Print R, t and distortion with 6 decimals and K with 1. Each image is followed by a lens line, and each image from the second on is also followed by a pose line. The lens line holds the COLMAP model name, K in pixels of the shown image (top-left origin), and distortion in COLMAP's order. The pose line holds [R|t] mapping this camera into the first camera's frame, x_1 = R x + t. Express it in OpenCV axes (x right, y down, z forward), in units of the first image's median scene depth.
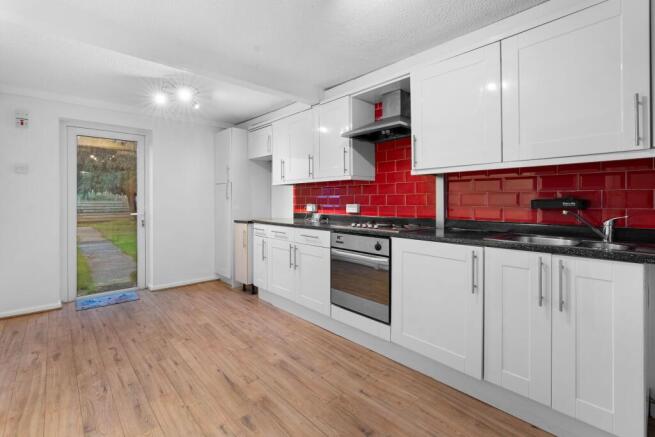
lens RADIAL K [[301.9, 0, 331.9], [0, 301.9, 201.2], [0, 0, 1]] dist [-0.012687, 0.005757]
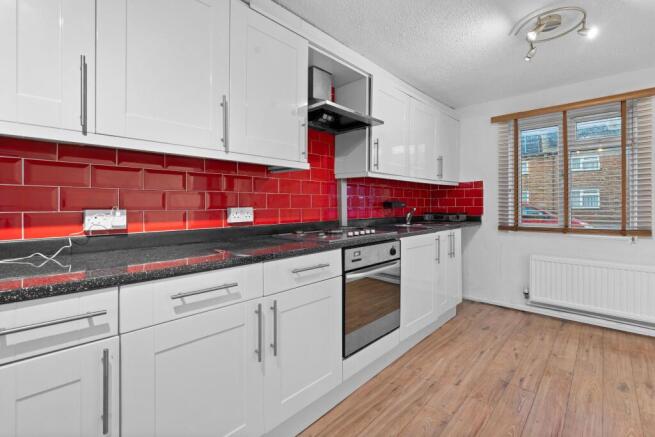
lens RADIAL K [[301.9, 0, 322.9], [0, 301.9, 201.7], [0, 0, 1]] dist [-0.012687, 0.005757]
pose [[-0.071244, 0.007848, 0.997428, -0.745832], [0.001581, 0.999969, -0.007755, 0.004772], [-0.997458, 0.001024, -0.071254, 1.256145]]
